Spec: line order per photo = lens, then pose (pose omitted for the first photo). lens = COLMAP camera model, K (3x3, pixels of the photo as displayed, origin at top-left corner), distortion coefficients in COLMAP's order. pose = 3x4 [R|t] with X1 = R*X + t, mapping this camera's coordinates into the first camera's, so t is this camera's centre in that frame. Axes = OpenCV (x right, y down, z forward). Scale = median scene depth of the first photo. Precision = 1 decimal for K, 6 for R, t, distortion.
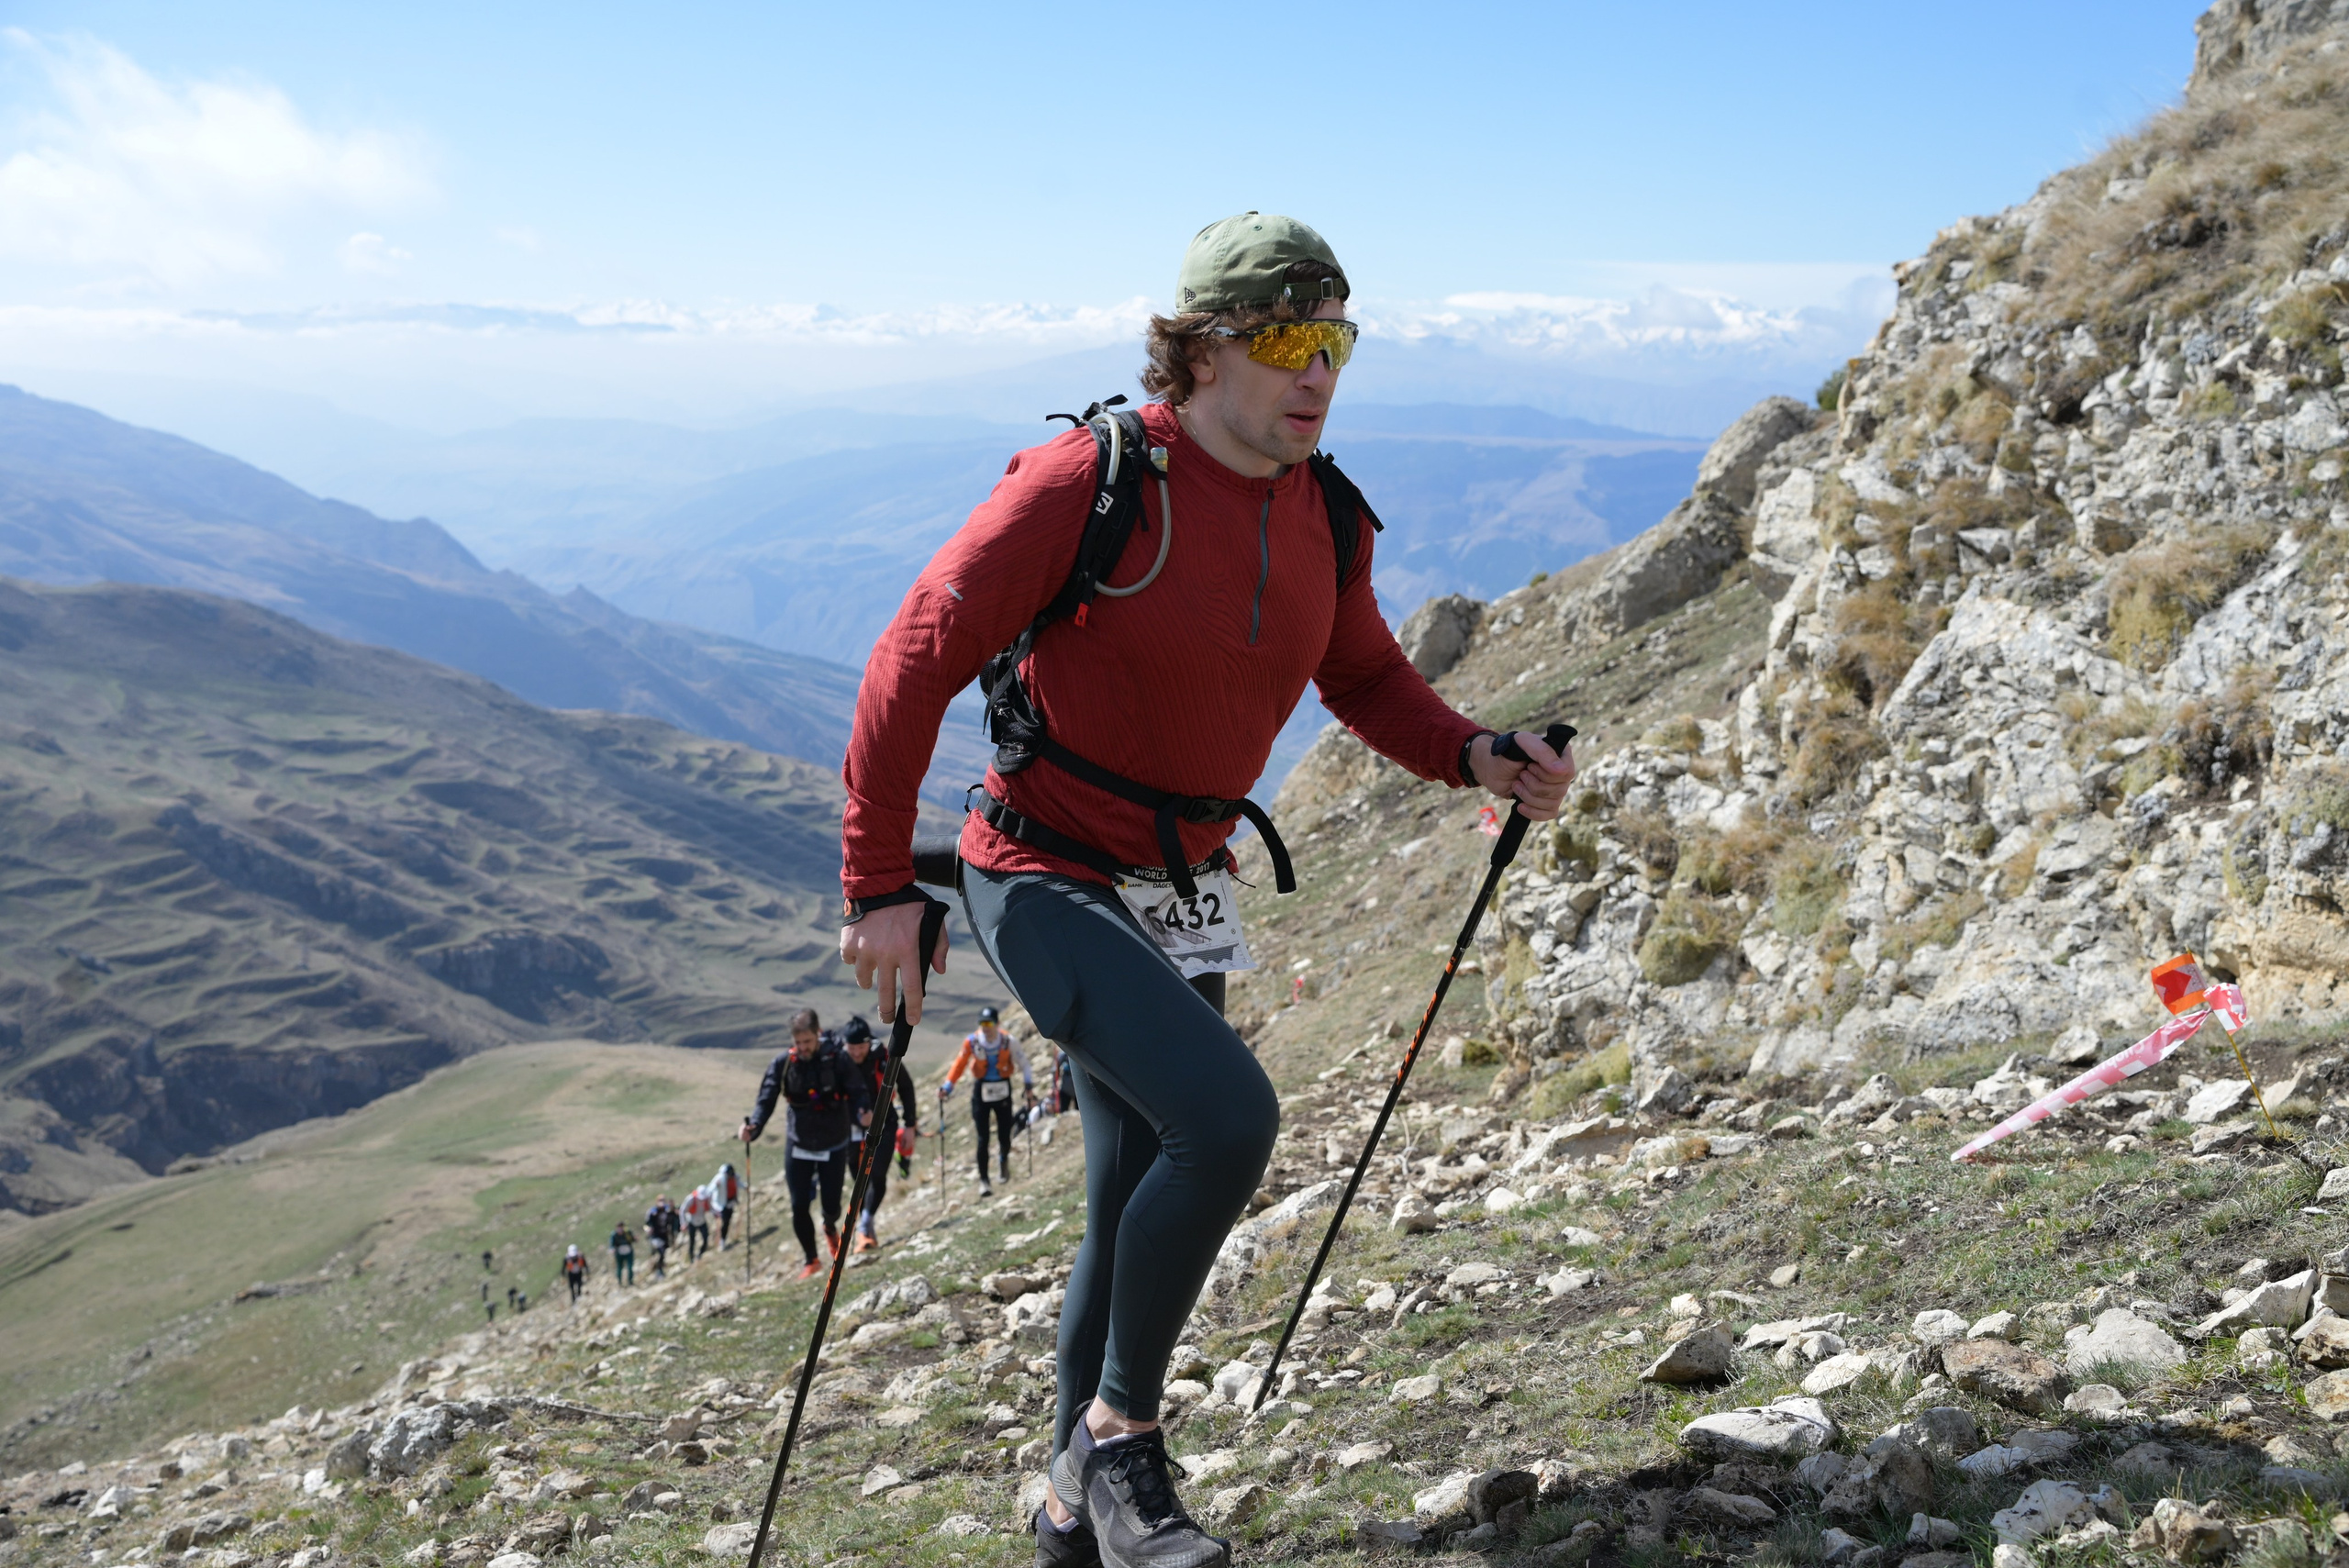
lens RADIAL K [[2332.8, 0, 1162.1], [0, 2332.8, 753.2], [0, 0, 1]] dist [0.008469, -0.028573]
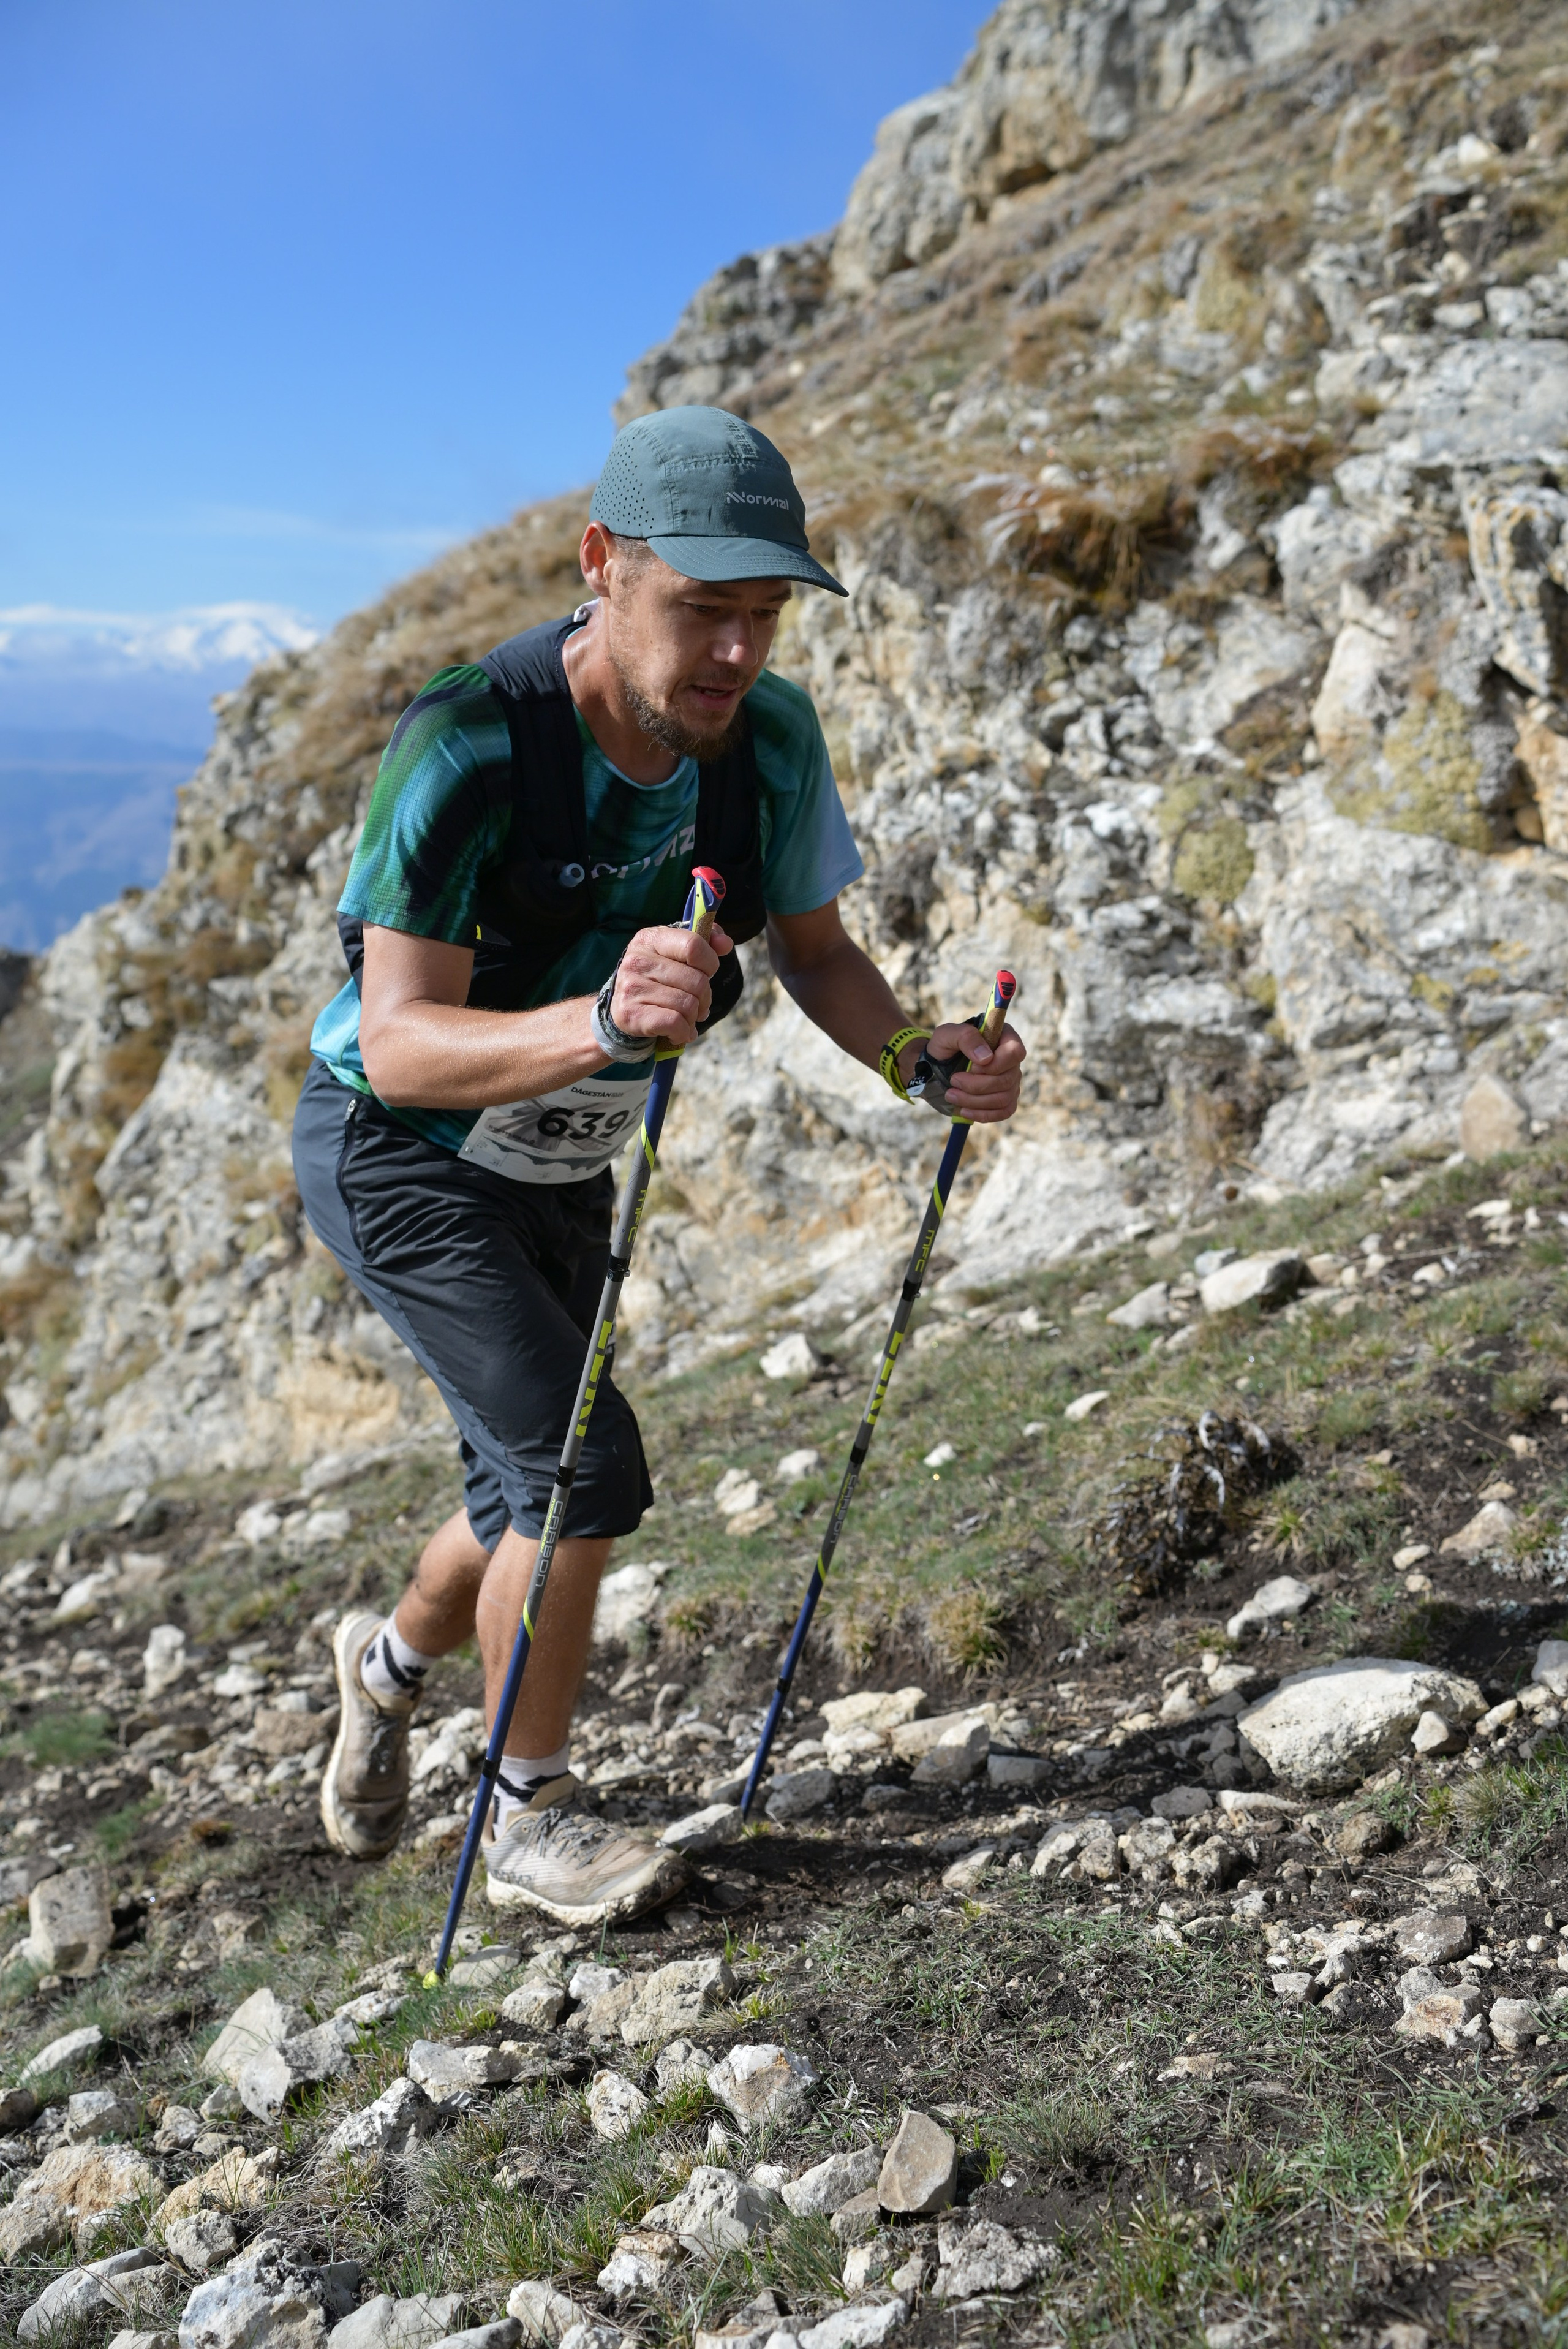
lens RADIAL K [[2345.3, 0, 810.0], [0, 2345.3, 1166.0], [0, 0, 1]] dist [0.016504, -0.053362]
pose [[0.909170, -0.092741, 0.405966, 0.140576], [0.075416, 0.995434, 0.058507, -0.051462], [-0.409538, -0.022577, 0.912014, -0.118919]]
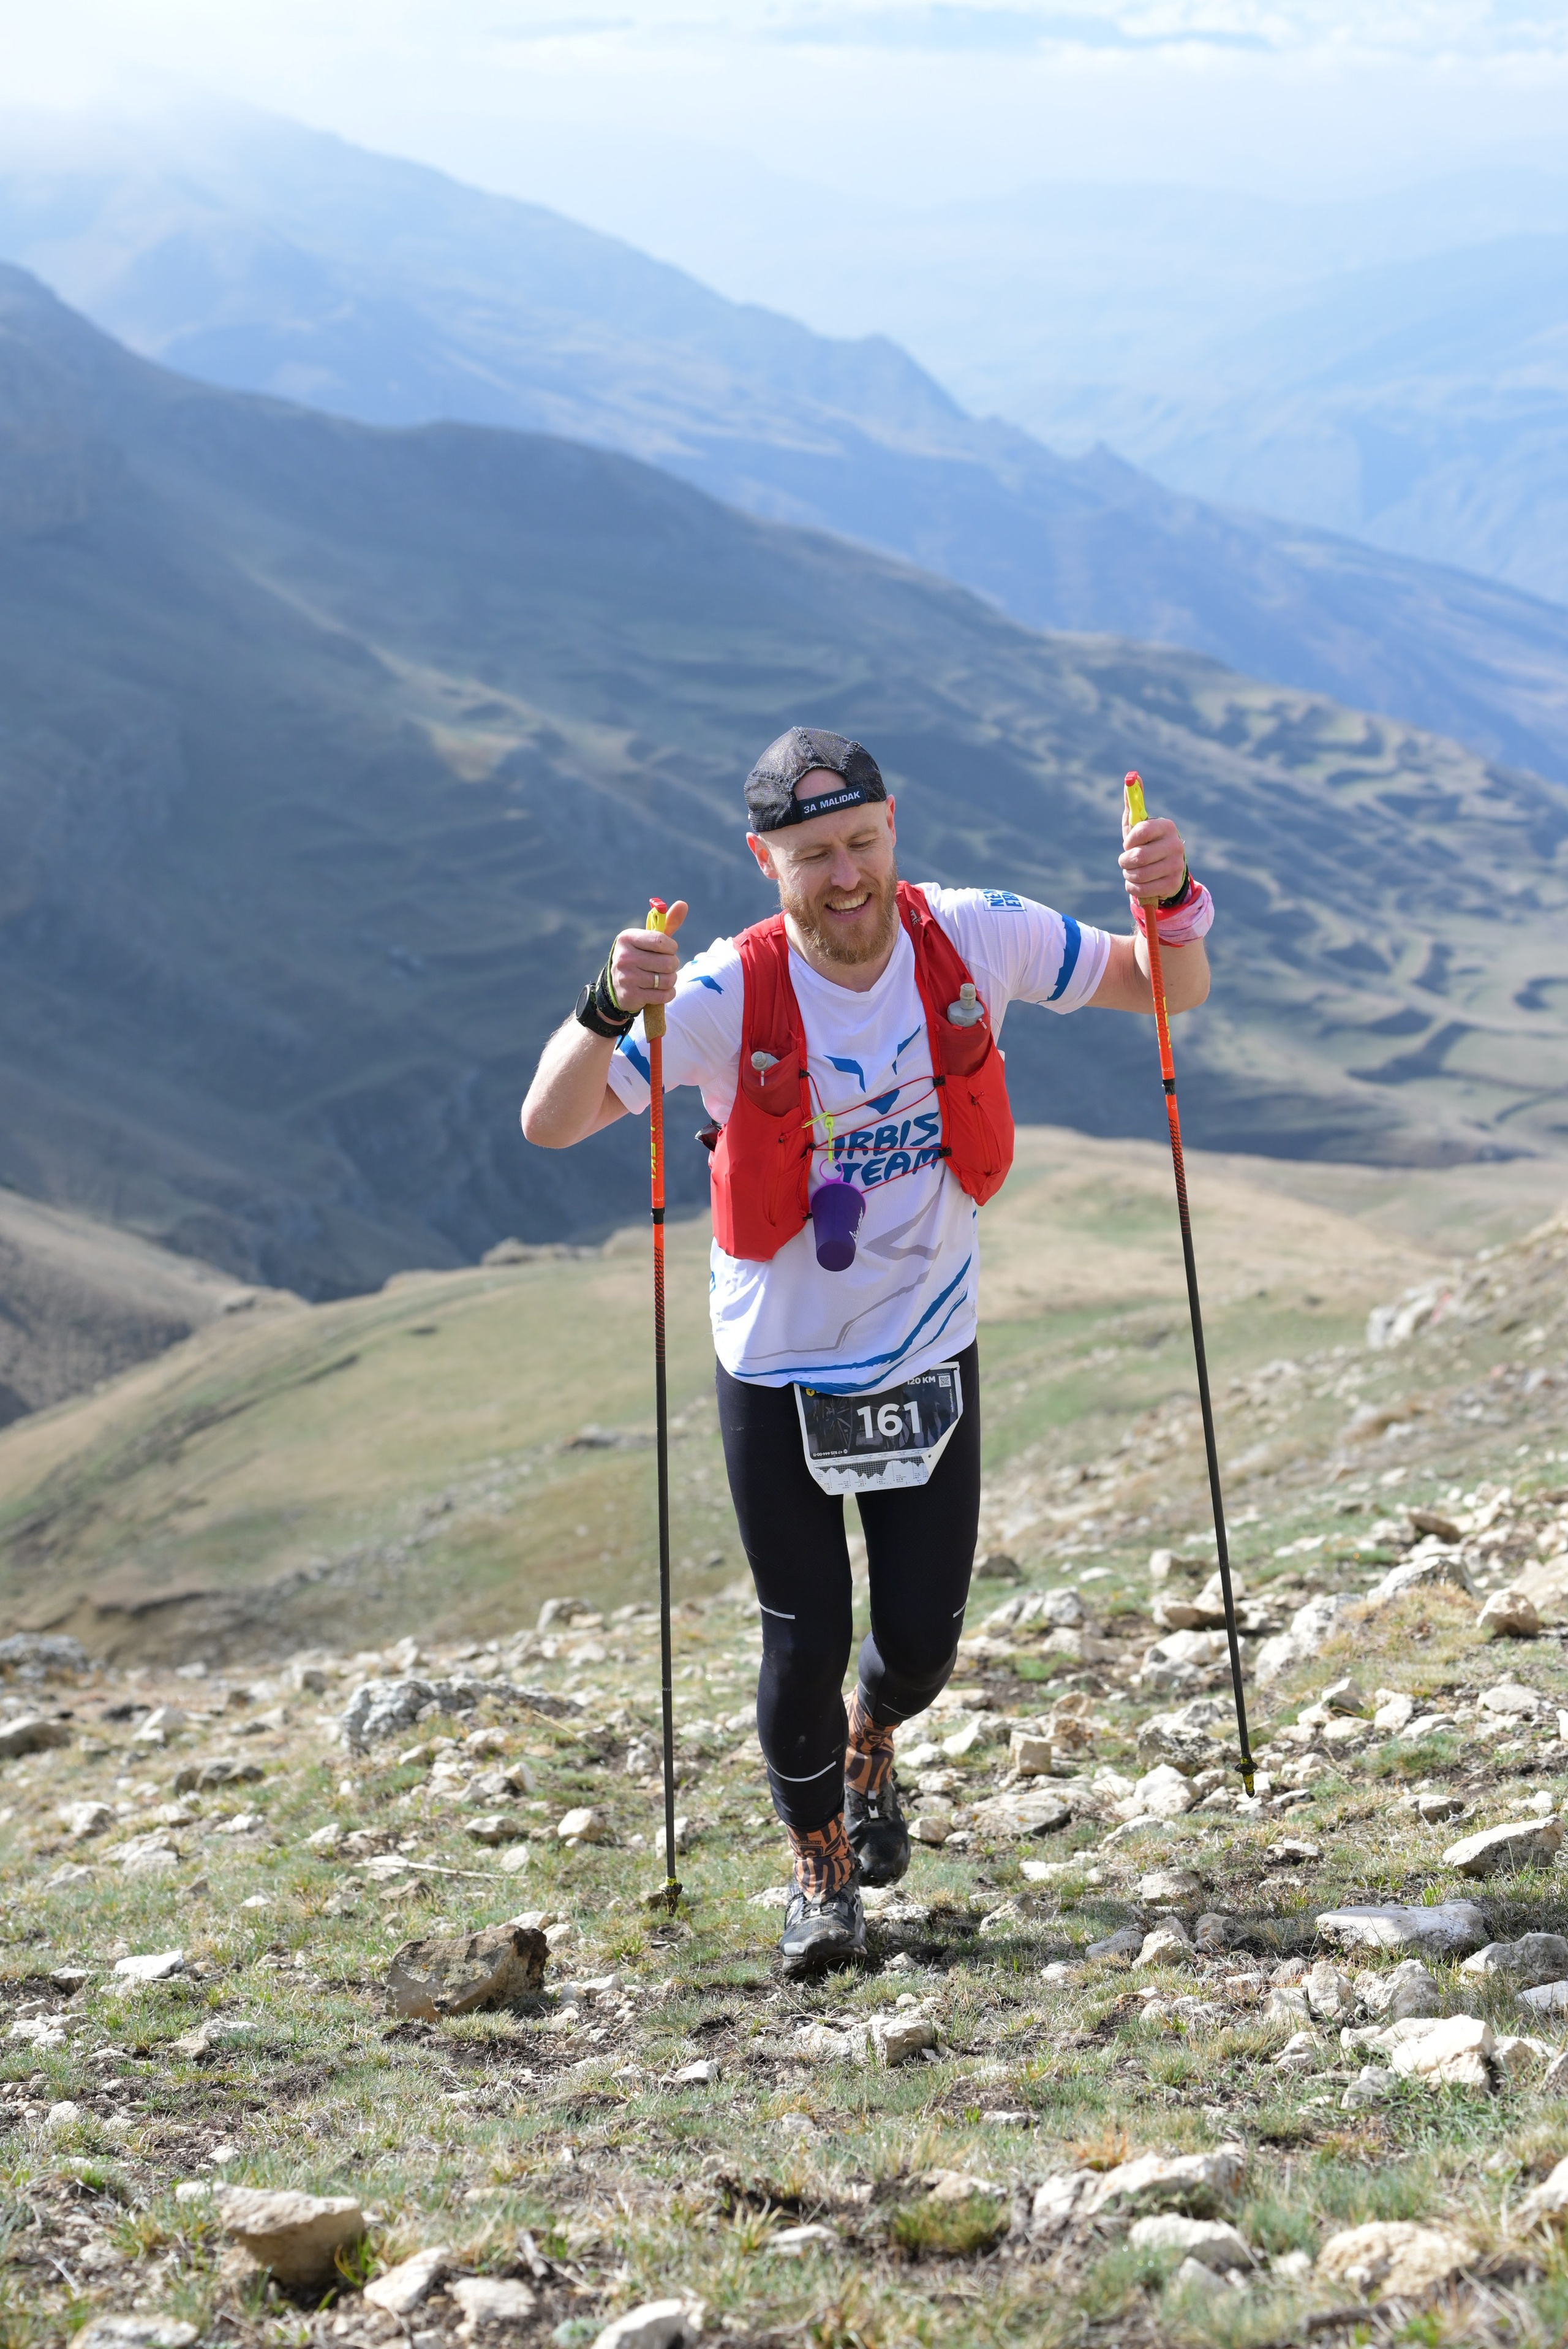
lens RADIAL K [[3607.5, 0, 789.6], [0, 3607.5, 1139.6], [0, 0, 1]] dist [0.008127, 0.004801]
pose [[0.944115, 0.086743, -0.317999, 0.110719], [-0.047571, 0.990509, 0.128954, -0.049313], [0.326166, -0.106620, 0.939280, -0.101801]]
